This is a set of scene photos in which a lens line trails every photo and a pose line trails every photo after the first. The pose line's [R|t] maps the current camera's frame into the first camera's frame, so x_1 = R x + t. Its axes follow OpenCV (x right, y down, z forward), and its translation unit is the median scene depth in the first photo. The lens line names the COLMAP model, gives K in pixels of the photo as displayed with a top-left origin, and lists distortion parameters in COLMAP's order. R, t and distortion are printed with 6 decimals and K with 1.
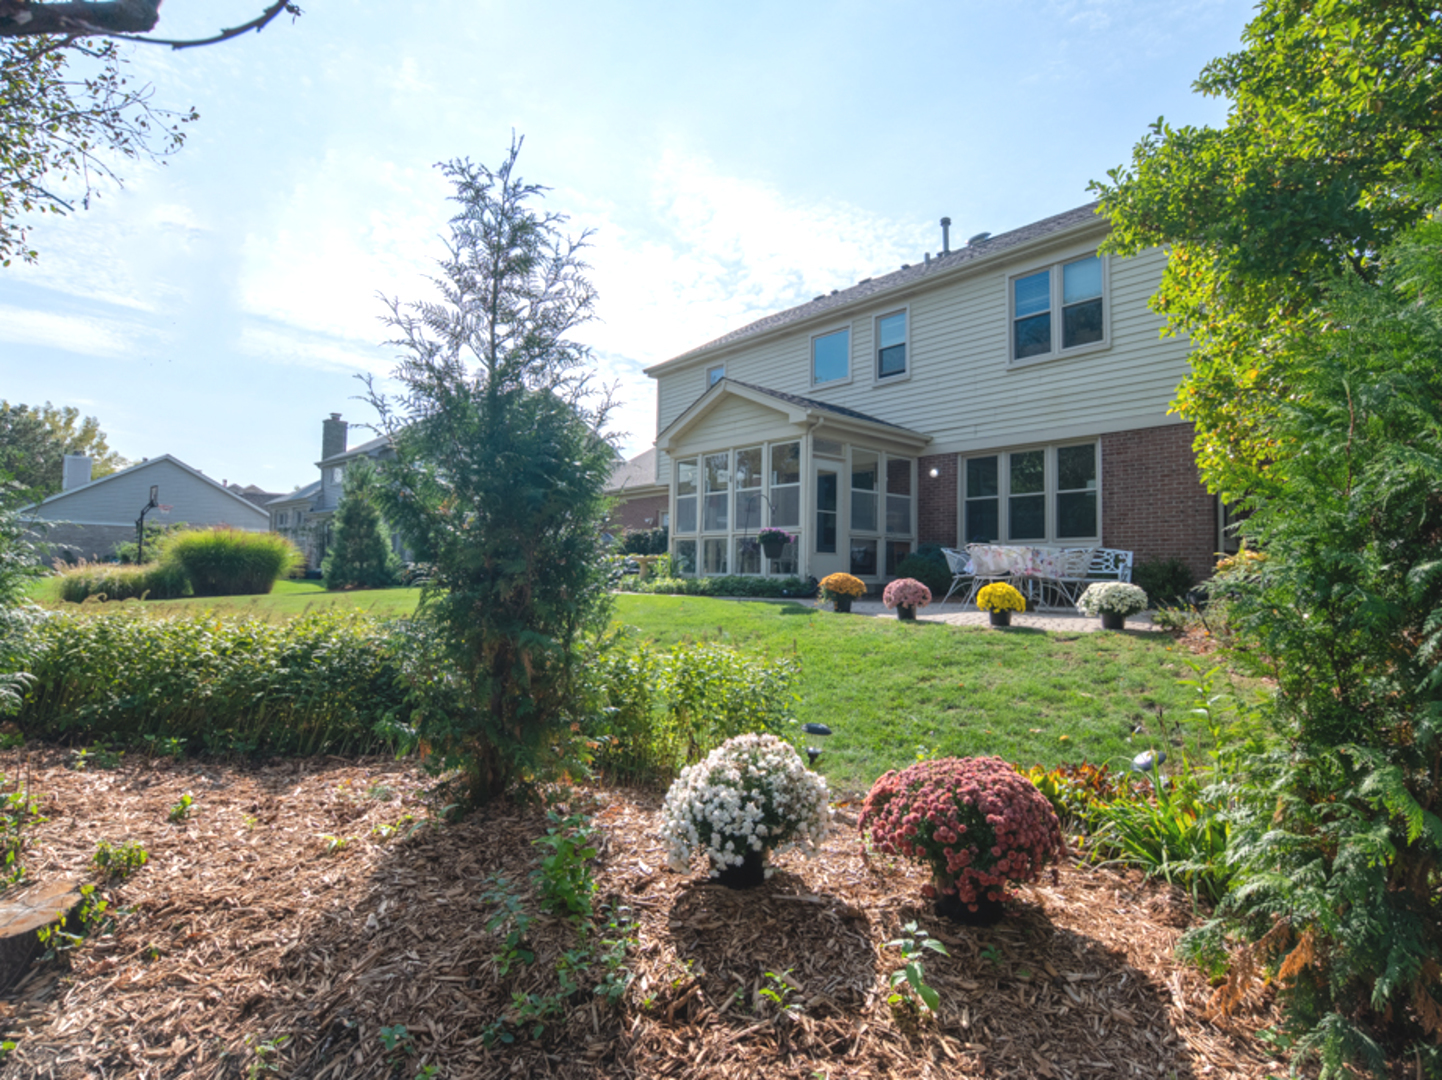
lens RADIAL K [[744.5, 0, 777.3], [0, 744.5, 529.0], [0, 0, 1]] dist [-0.022897, 0.002273]
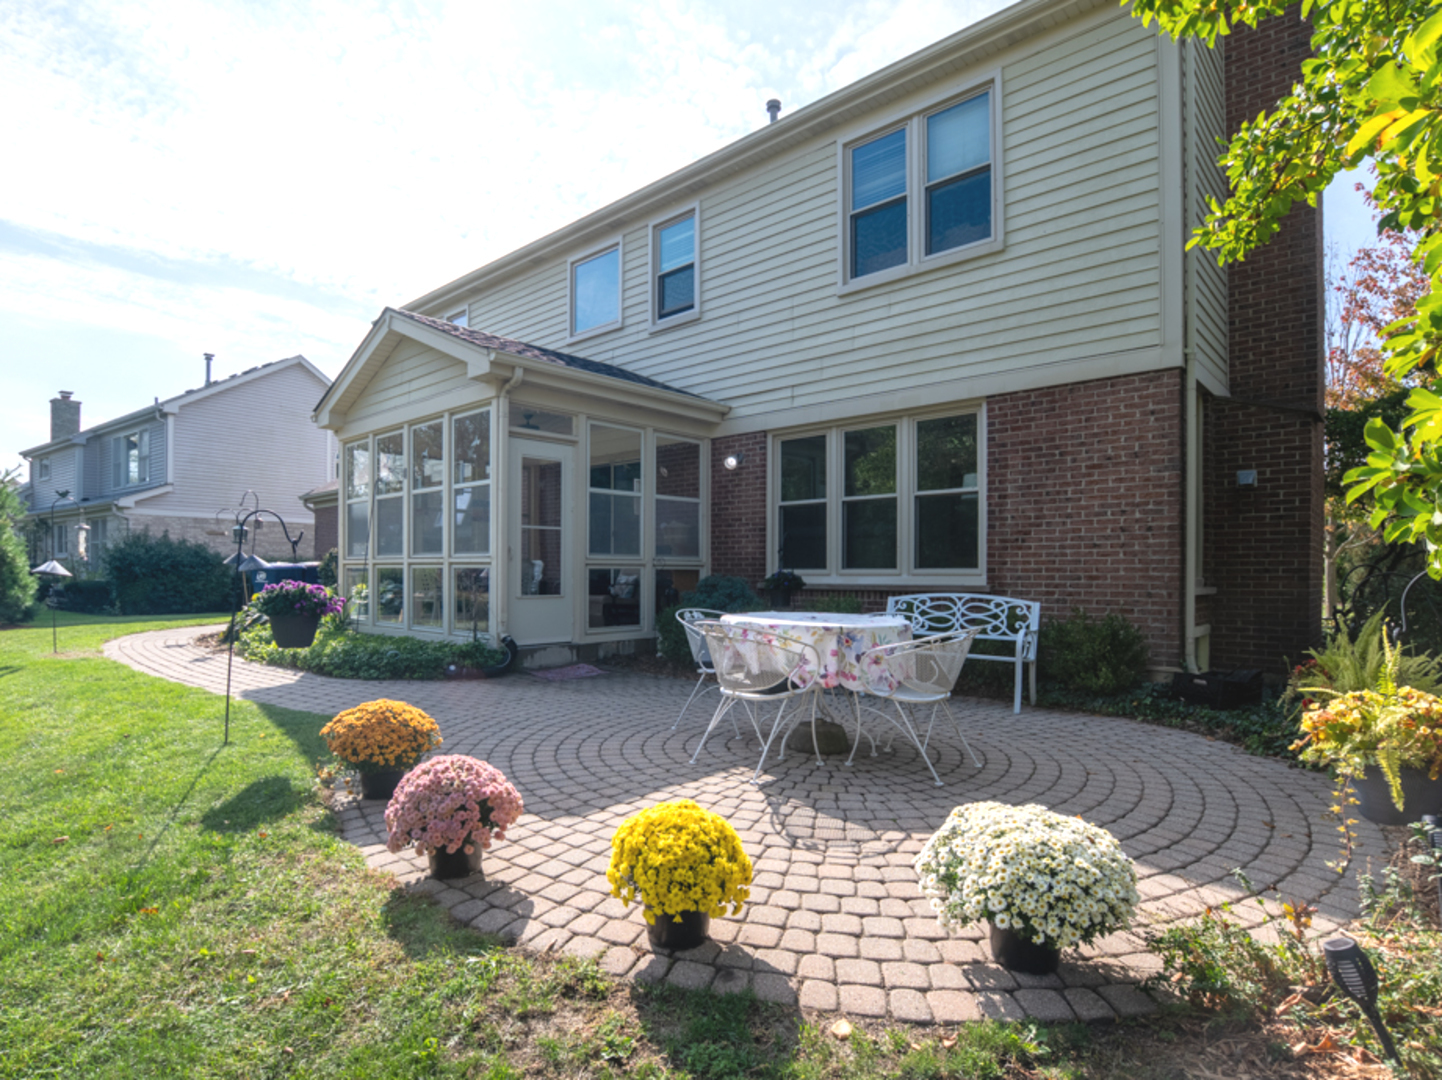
lens RADIAL K [[744.5, 0, 714.8], [0, 744.5, 549.4], [0, 0, 1]] dist [-0.022897, 0.002273]
pose [[0.997964, -0.008519, 0.063215, 0.165454], [0.005972, 0.999166, 0.040383, -0.028424], [-0.063507, -0.039924, 0.997183, 0.381547]]
